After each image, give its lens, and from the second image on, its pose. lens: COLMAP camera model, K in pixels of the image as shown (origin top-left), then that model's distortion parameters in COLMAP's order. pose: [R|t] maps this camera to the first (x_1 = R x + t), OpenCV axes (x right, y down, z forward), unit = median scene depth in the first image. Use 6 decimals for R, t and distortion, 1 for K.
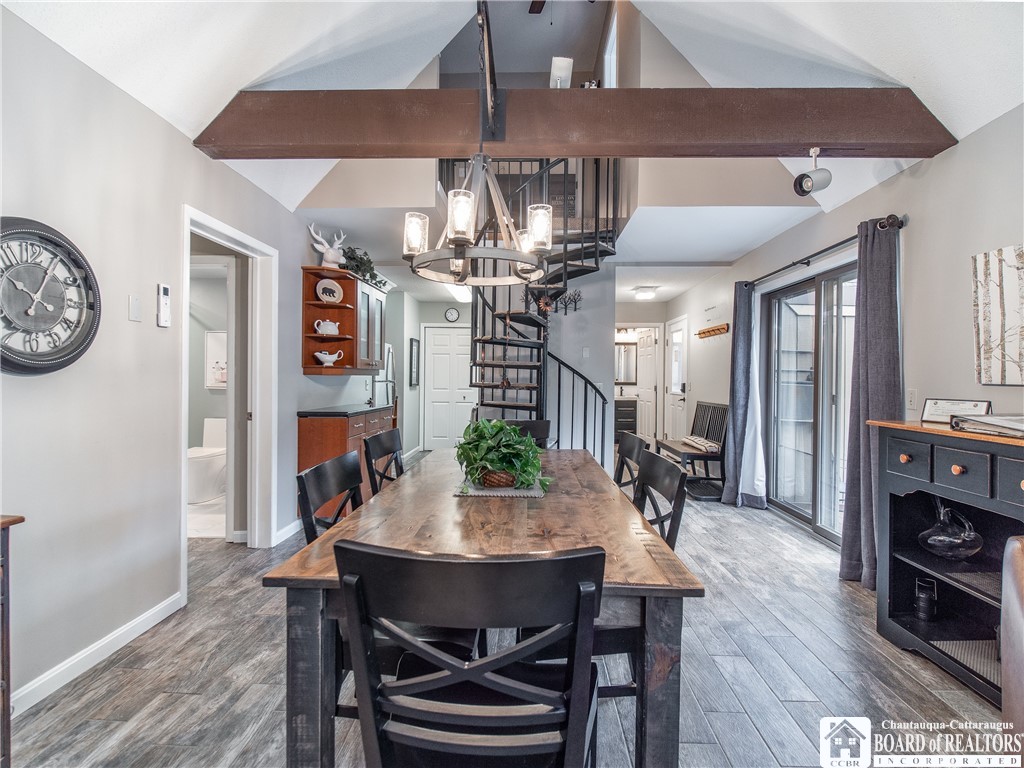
lens RADIAL K [[483.1, 0, 519.1], [0, 483.1, 382.0], [0, 0, 1]] dist [0.011570, -0.014950]
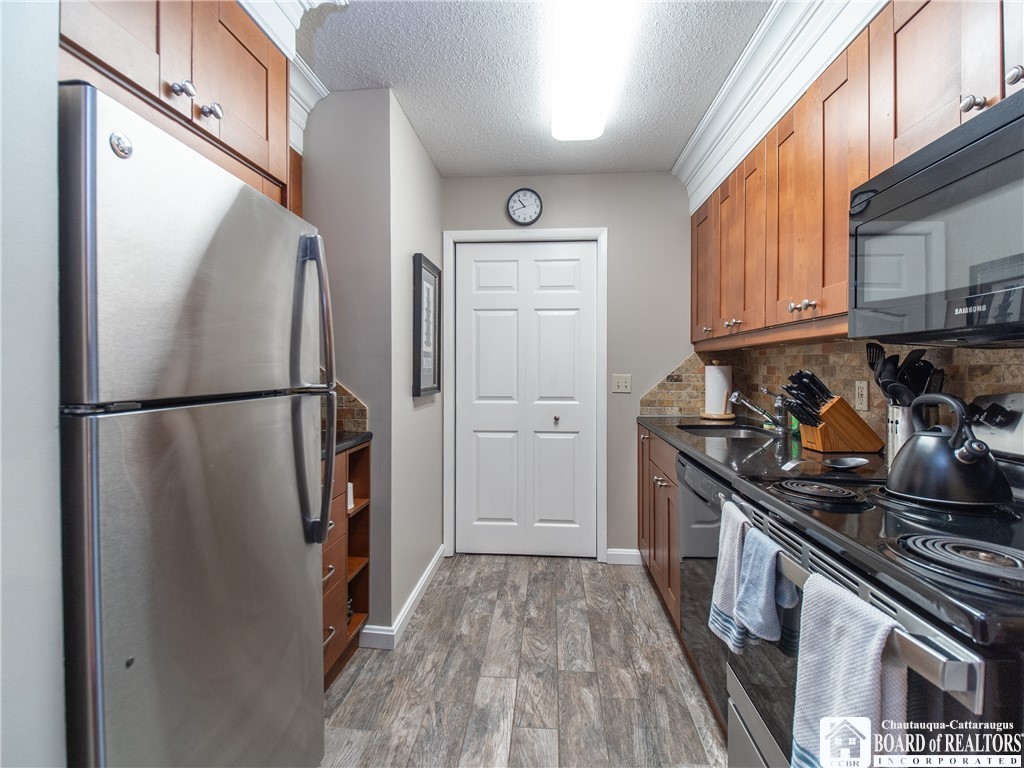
lens RADIAL K [[466.5, 0, 509.9], [0, 466.5, 369.8], [0, 0, 1]] dist [0.002493, -0.000078]
pose [[0.998230, -0.010127, -0.058598, -0.195461], [0.009970, 0.999946, -0.002968, -0.011551], [0.058625, 0.002378, 0.998277, 0.947906]]
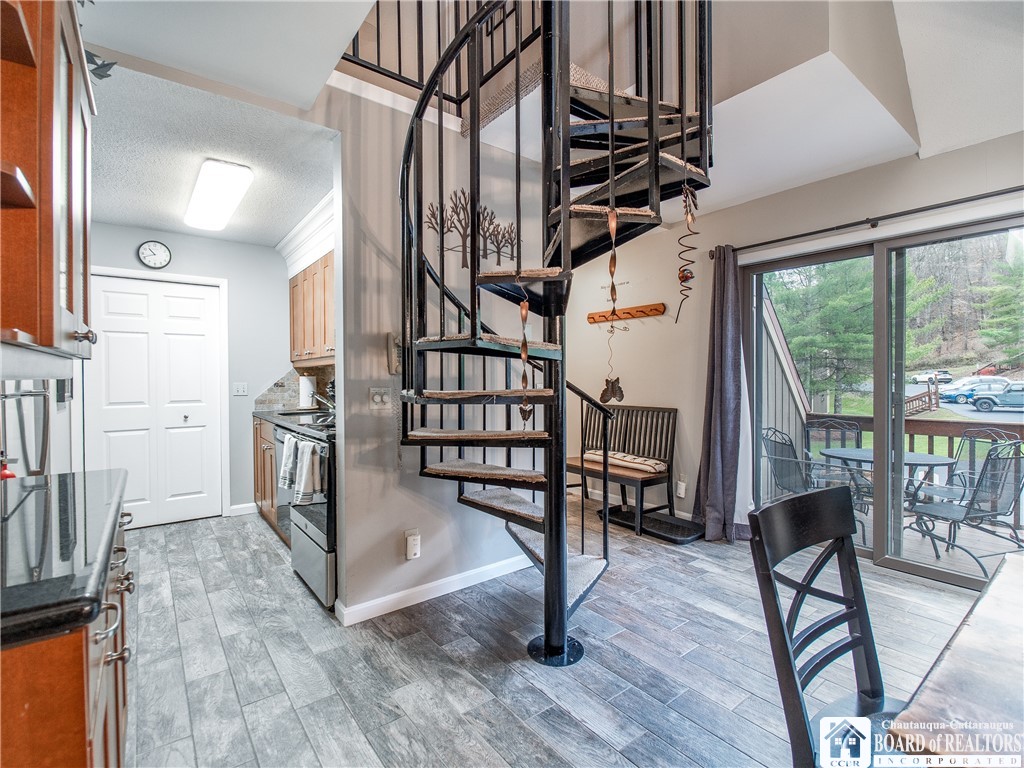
lens RADIAL K [[483.1, 0, 519.1], [0, 483.1, 382.0], [0, 0, 1]] dist [0.011570, -0.014950]
pose [[0.772020, -0.022843, 0.635188, -0.253307], [0.018589, 0.999738, 0.013360, -0.009977], [-0.635326, 0.001493, 0.772242, 0.564727]]
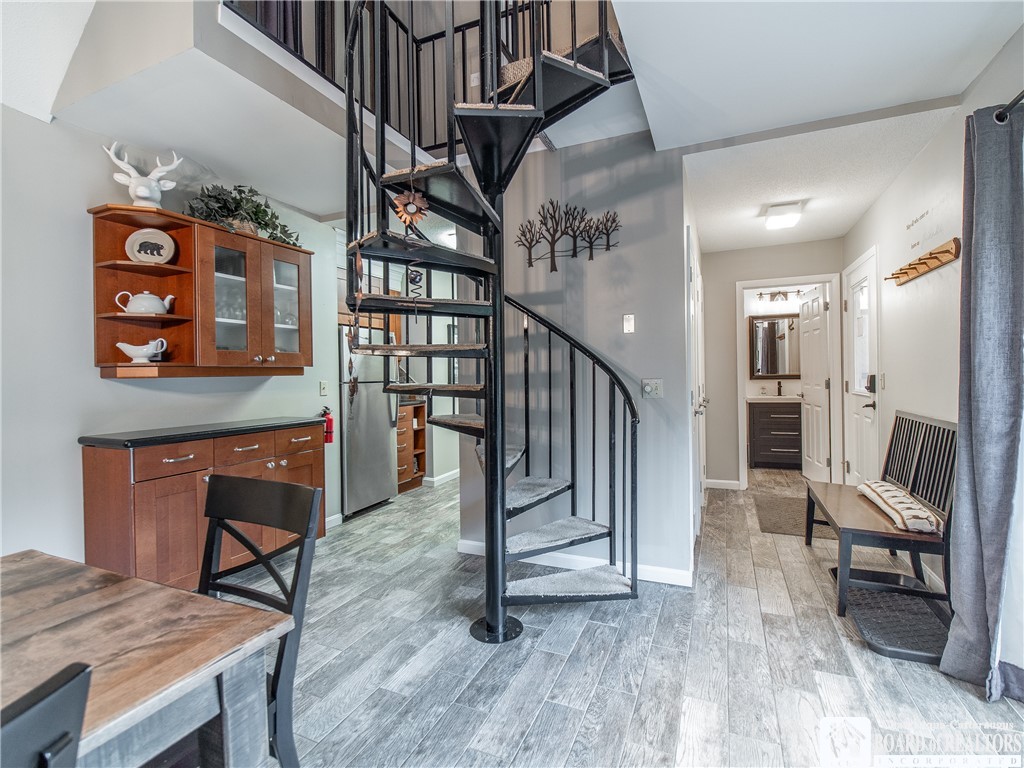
lens RADIAL K [[481.3, 0, 517.6], [0, 481.3, 376.0], [0, 0, 1]] dist [-0.002950, -0.001259]
pose [[0.926319, -0.020497, -0.376183, 0.229968], [0.020135, 0.999785, -0.004894, -0.003126], [0.376203, -0.003041, 0.926532, 0.463190]]
